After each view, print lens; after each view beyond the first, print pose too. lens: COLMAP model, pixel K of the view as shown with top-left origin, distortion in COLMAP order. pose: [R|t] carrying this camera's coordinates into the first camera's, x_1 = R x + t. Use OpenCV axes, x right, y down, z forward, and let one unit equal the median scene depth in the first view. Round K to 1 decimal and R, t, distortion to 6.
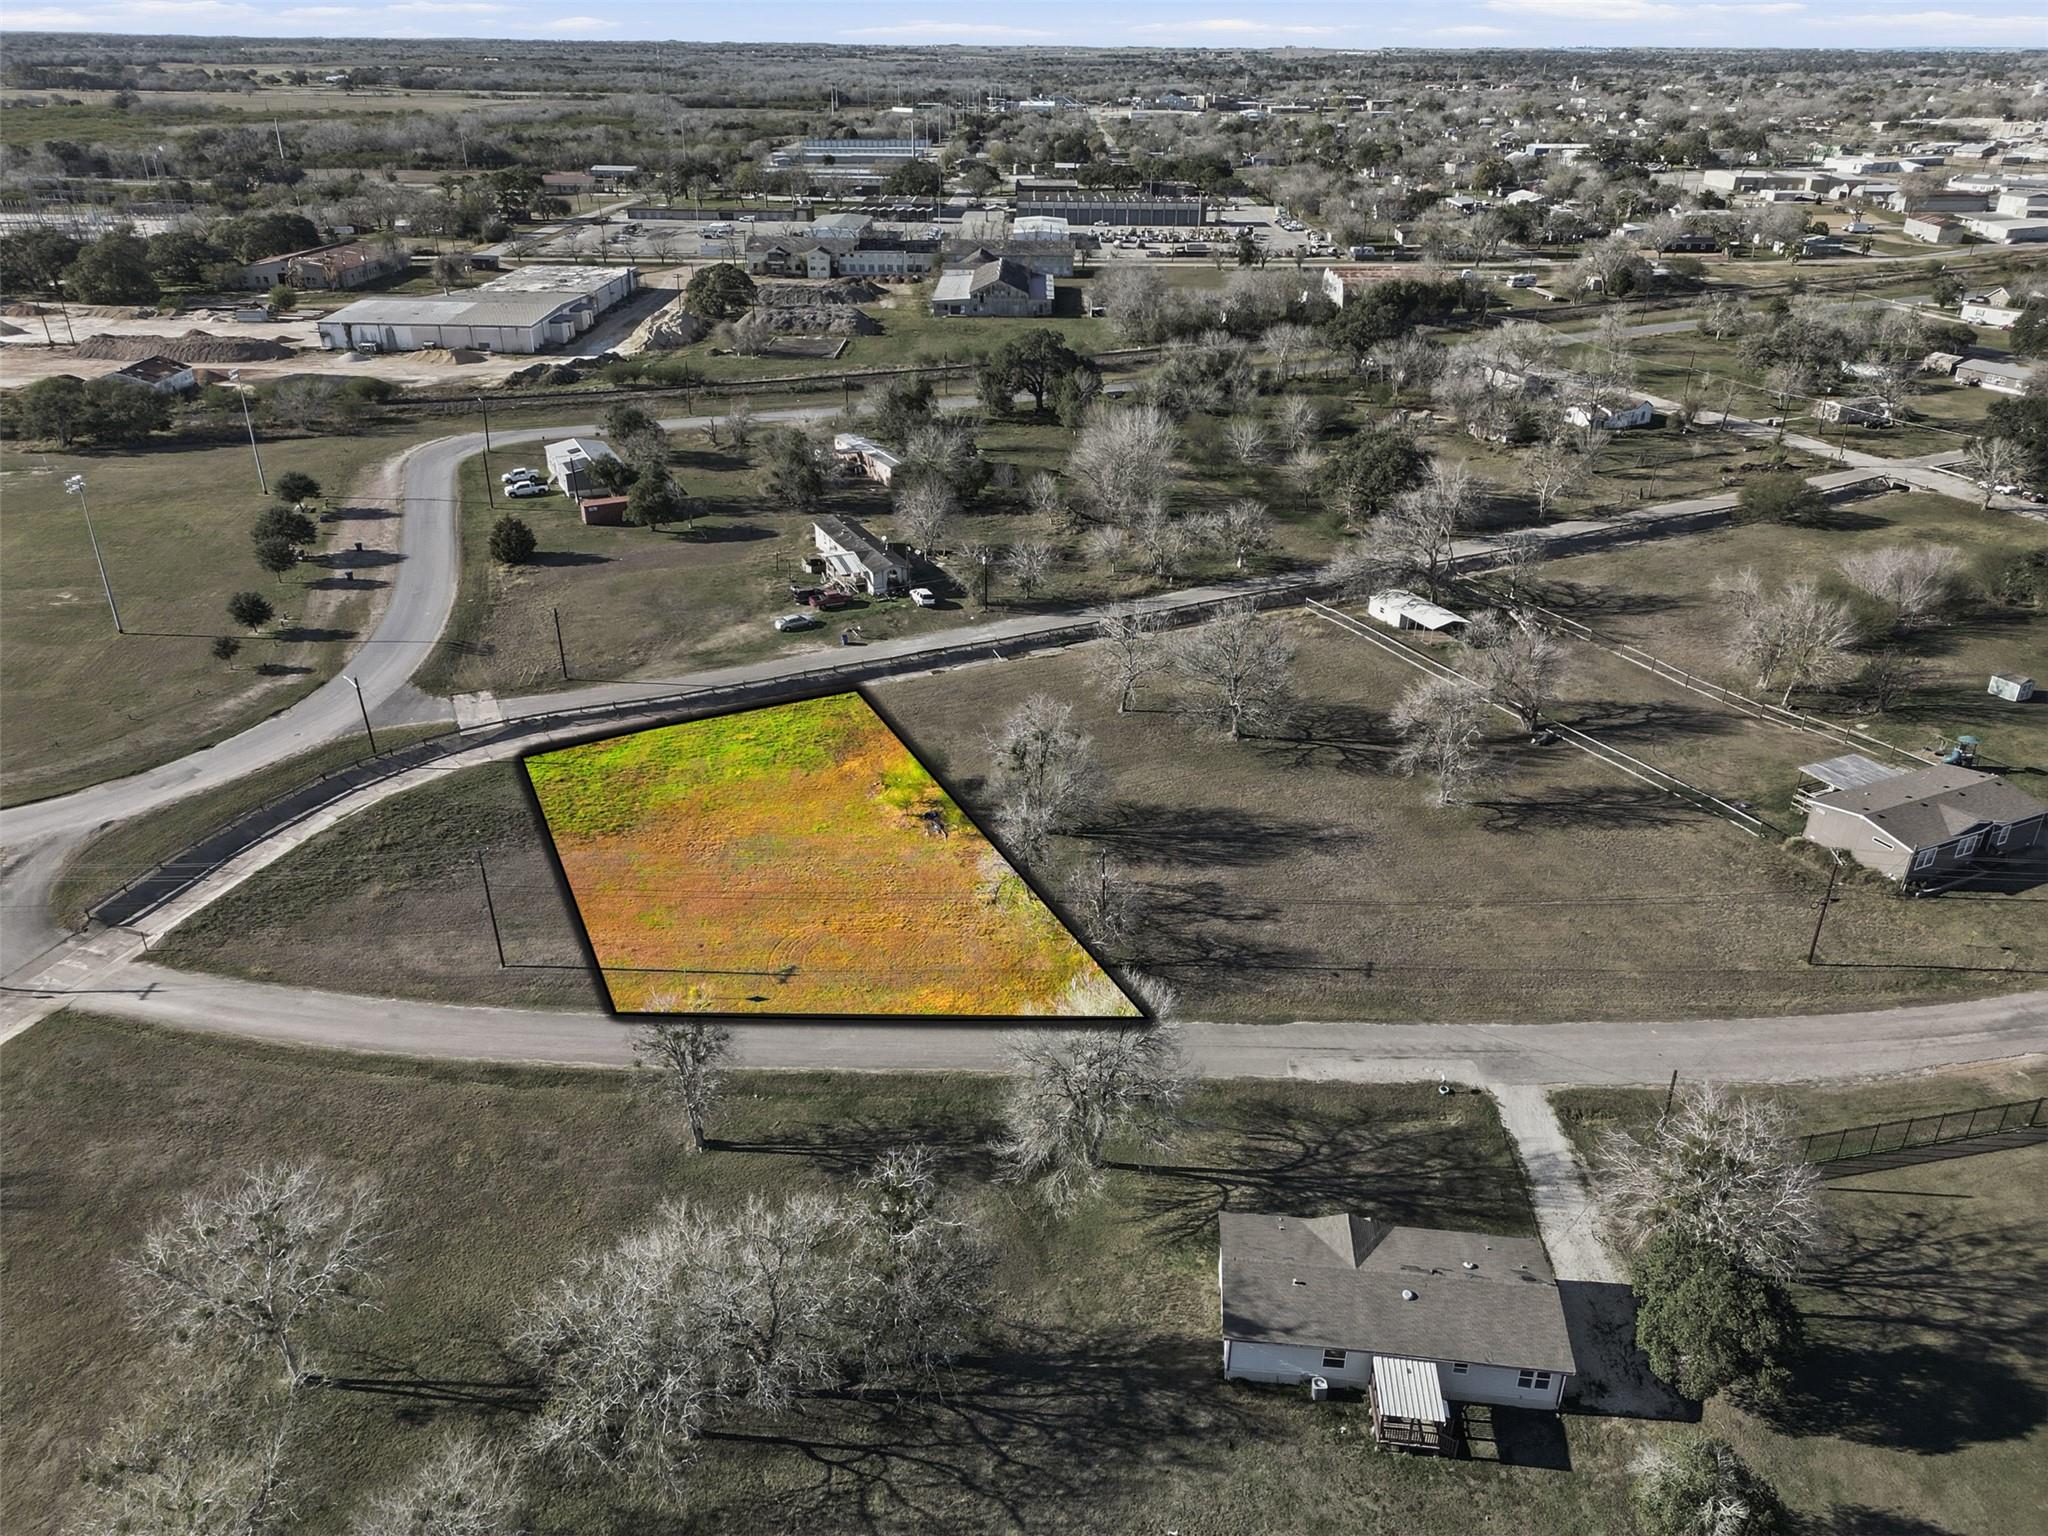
lens RADIAL K [[1431.3, 0, 1029.3], [0, 1431.3, 758.1], [0, 0, 1]] dist [0.072929, -0.061421]
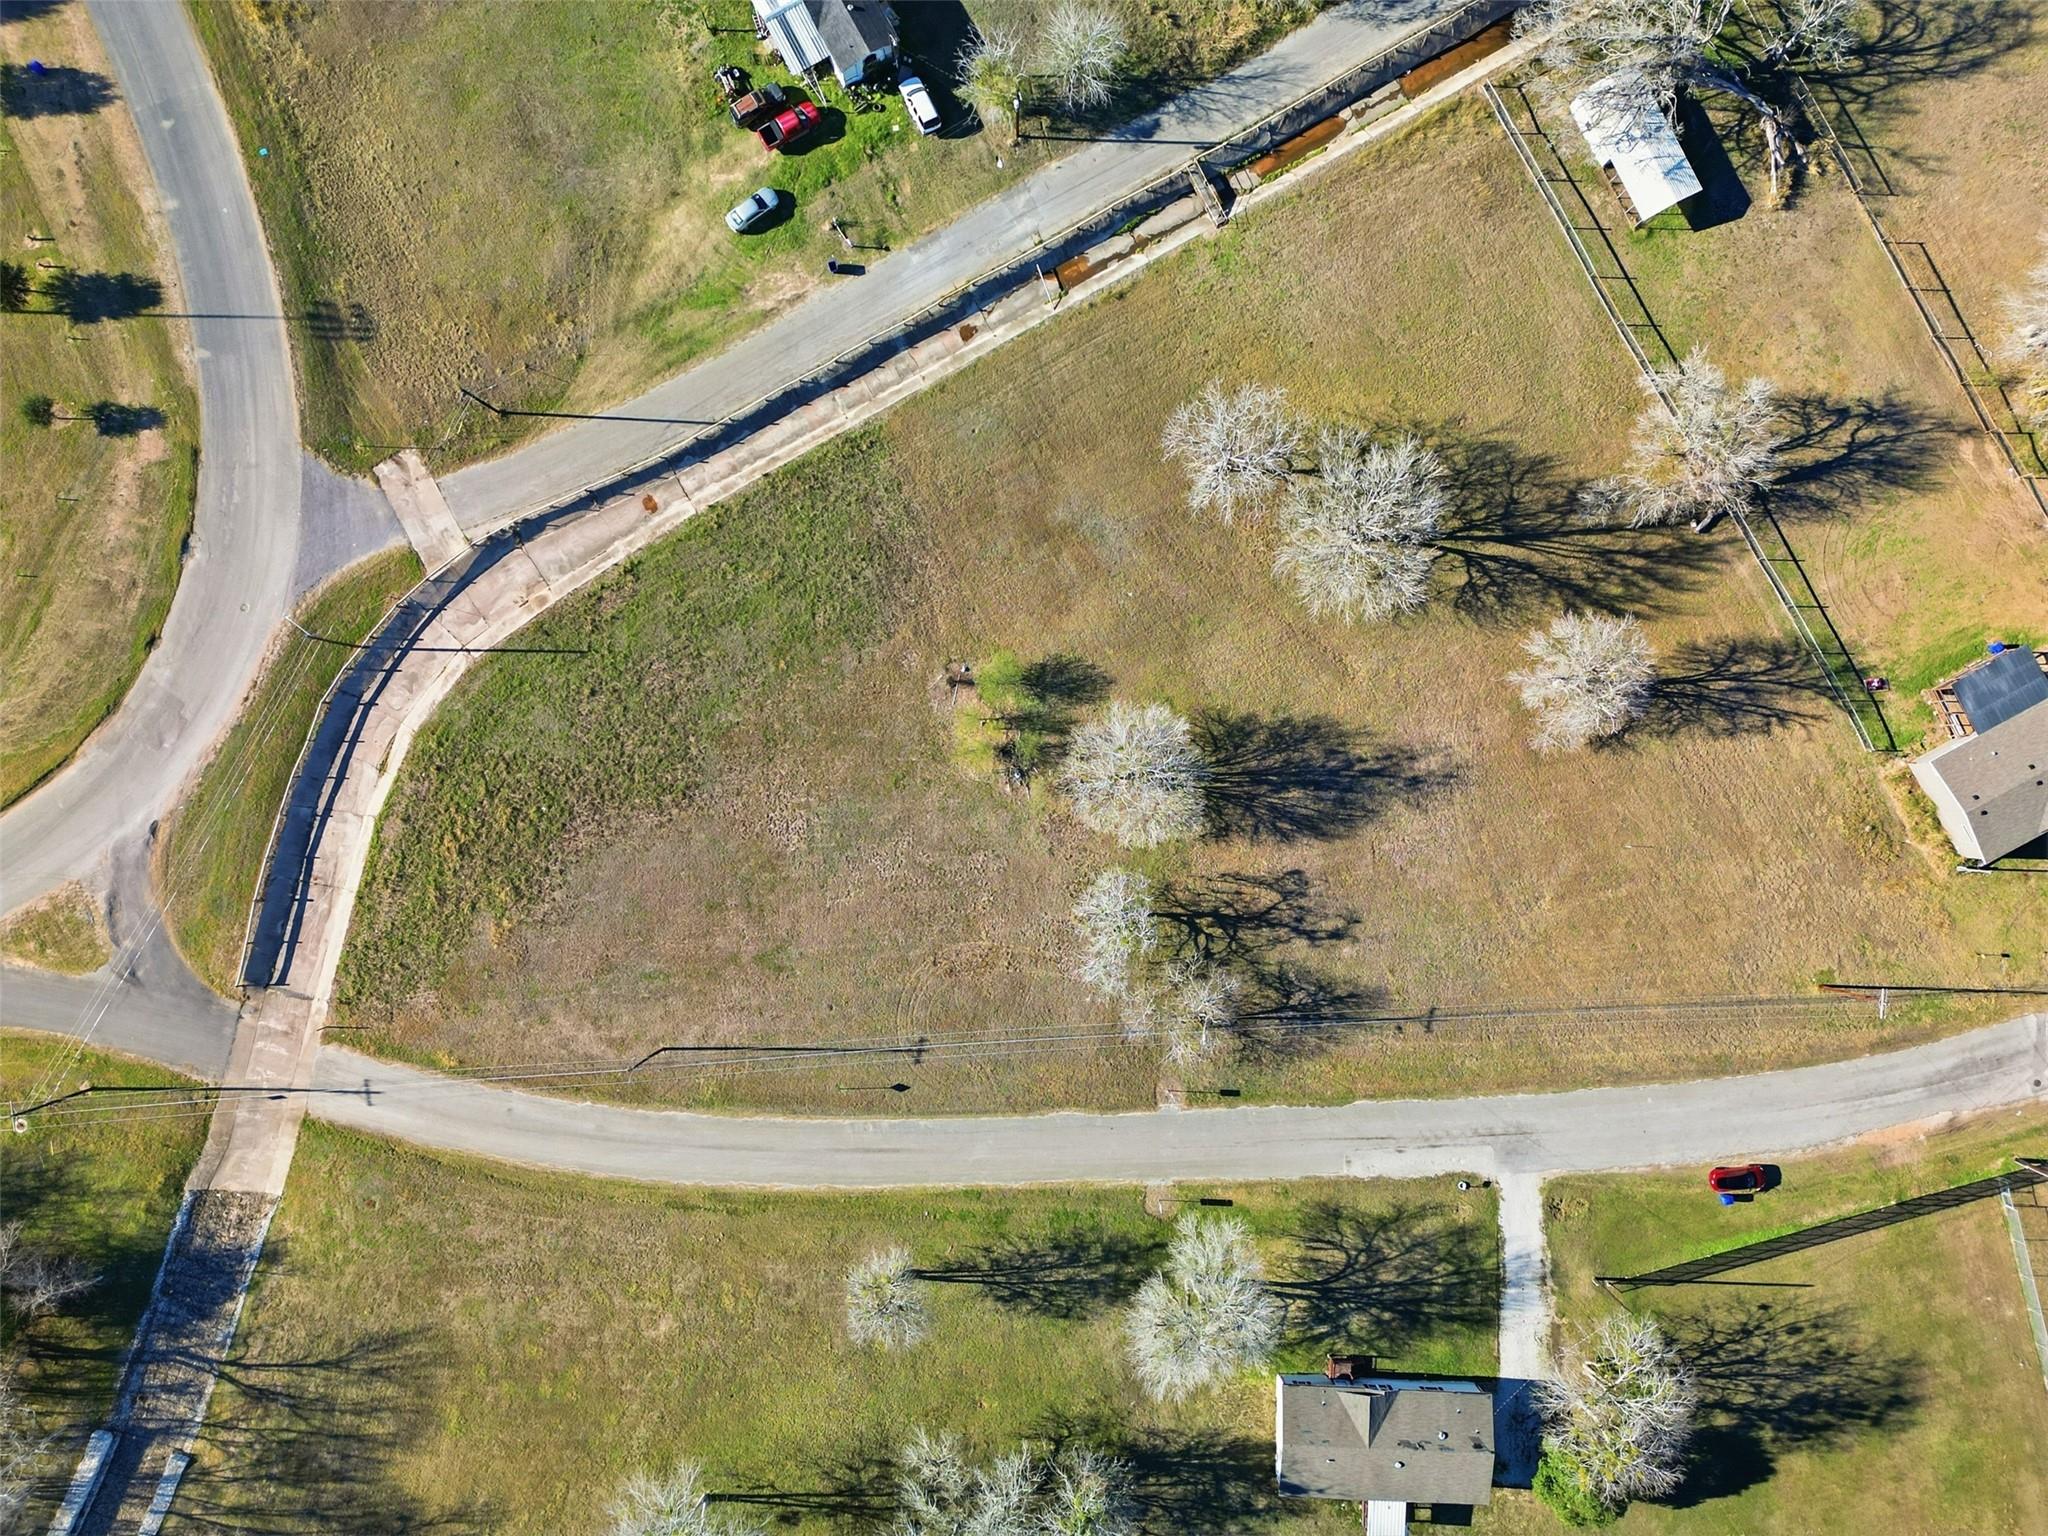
lens RADIAL K [[1431.3, 0, 1029.3], [0, 1431.3, 758.1], [0, 0, 1]] dist [0.072929, -0.061421]
pose [[0.998501, -0.054391, 0.006161, -0.089233], [0.019340, 0.455836, 0.889854, -1.154004], [-0.051208, -0.888400, 0.456204, 0.812704]]
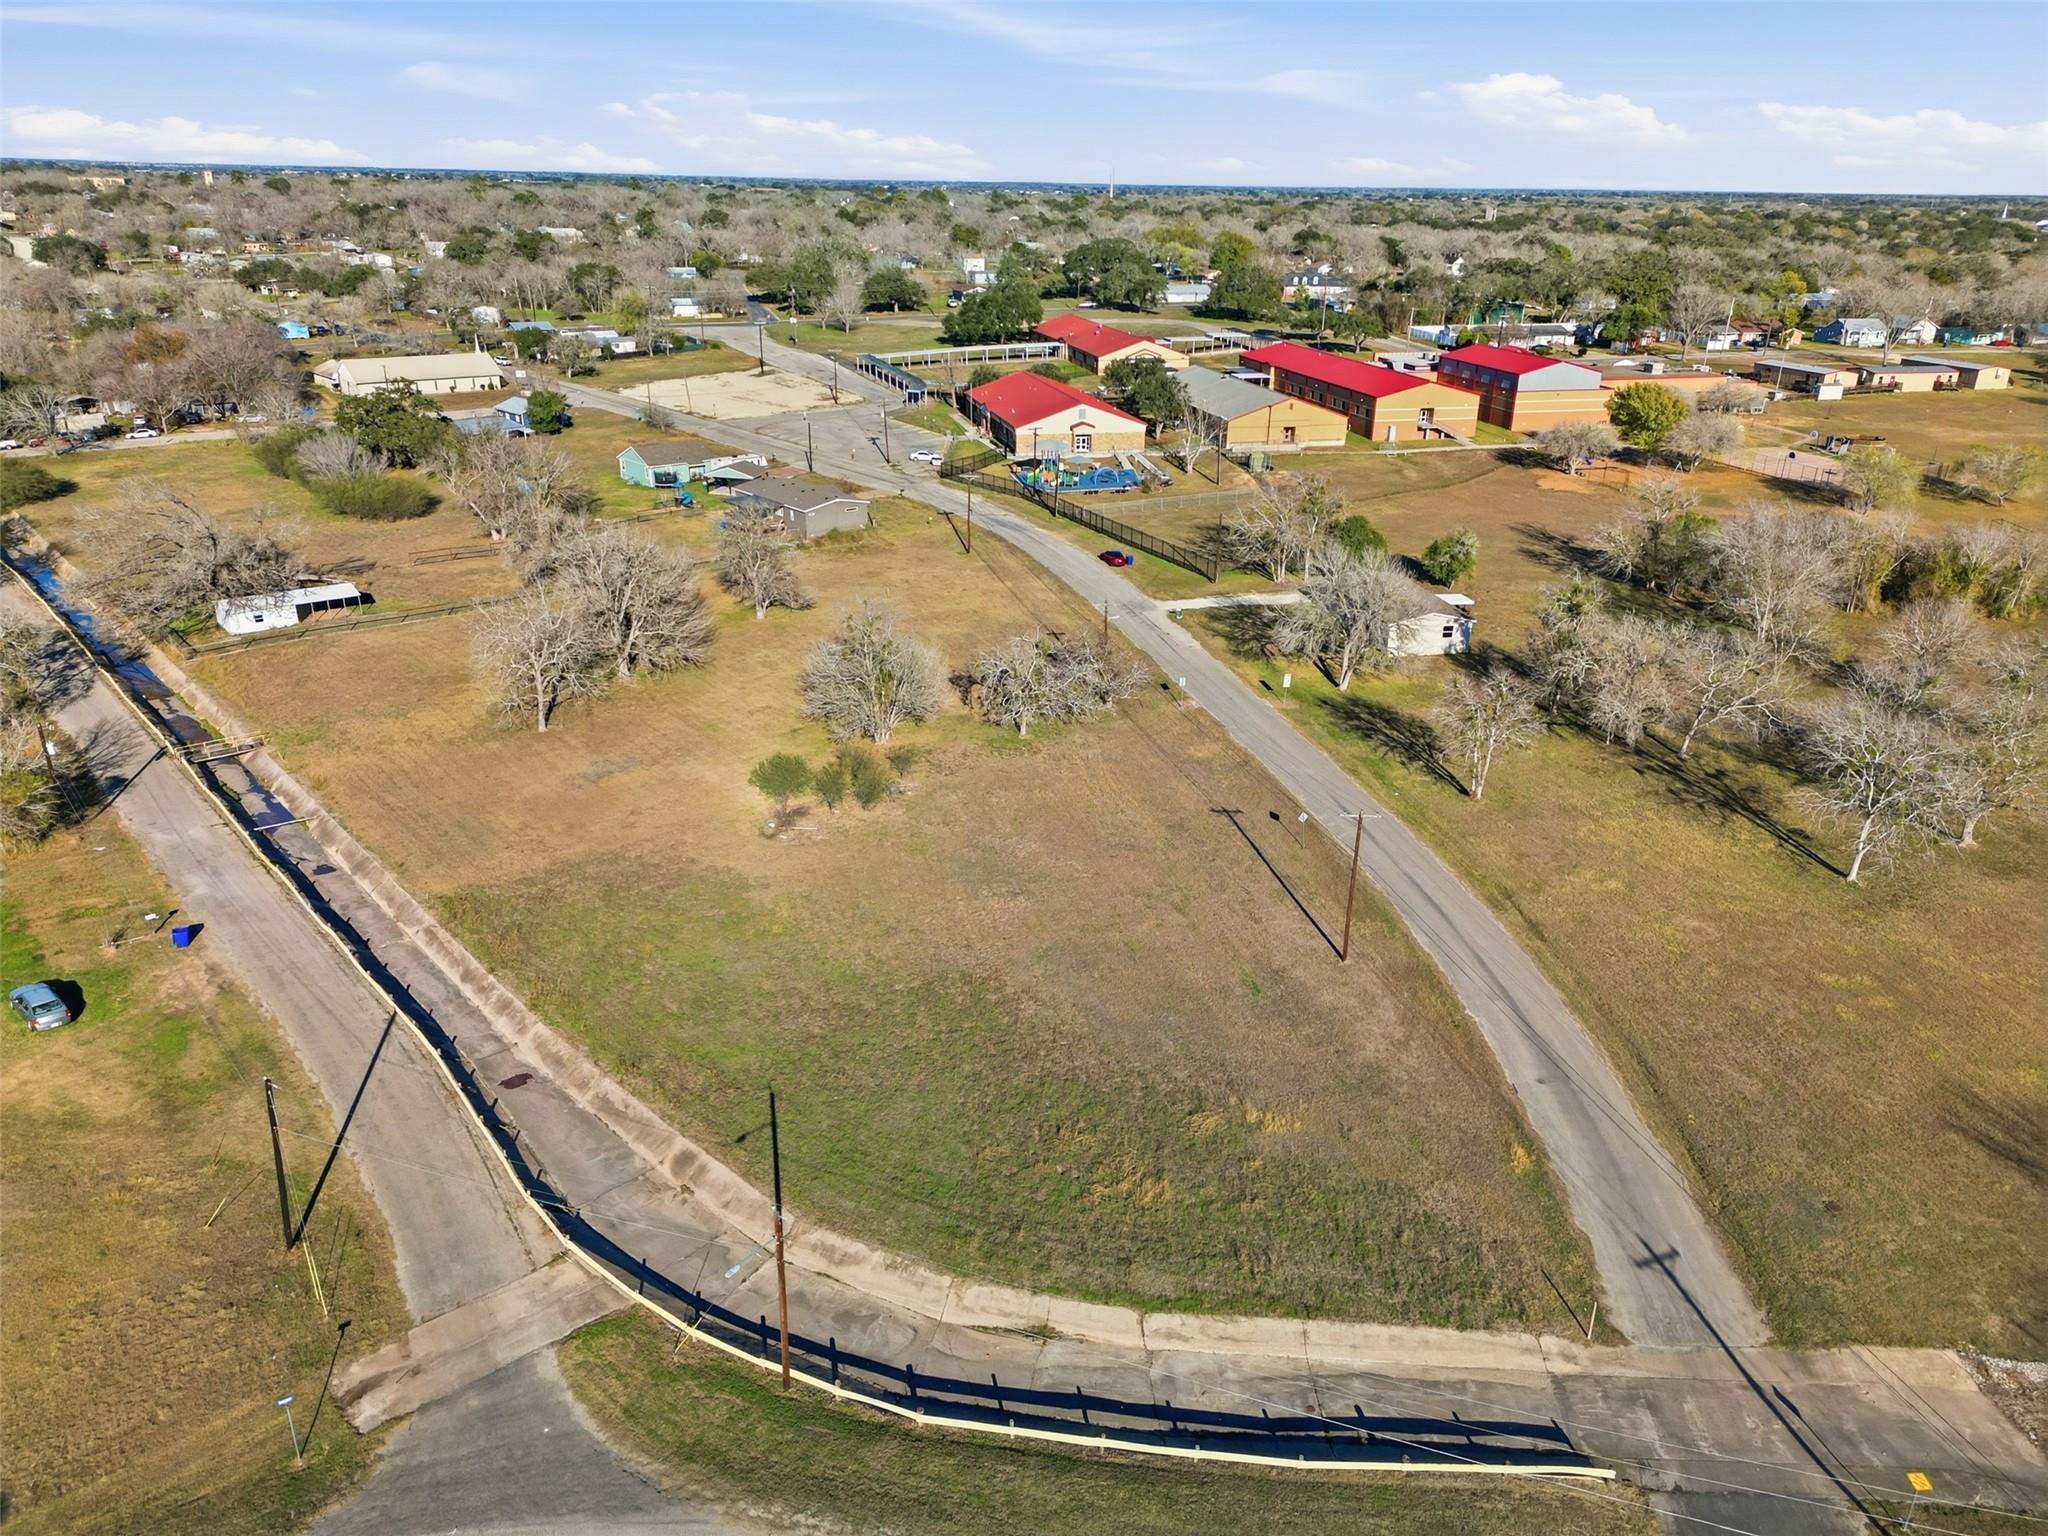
lens RADIAL K [[1431.3, 0, 1029.3], [0, 1431.3, 758.1], [0, 0, 1]] dist [0.072929, -0.061421]
pose [[-0.263896, -0.373110, 0.889465, -1.176634], [0.410970, 0.790768, 0.453640, -0.447459], [-0.872618, 0.485258, -0.055343, 1.374806]]
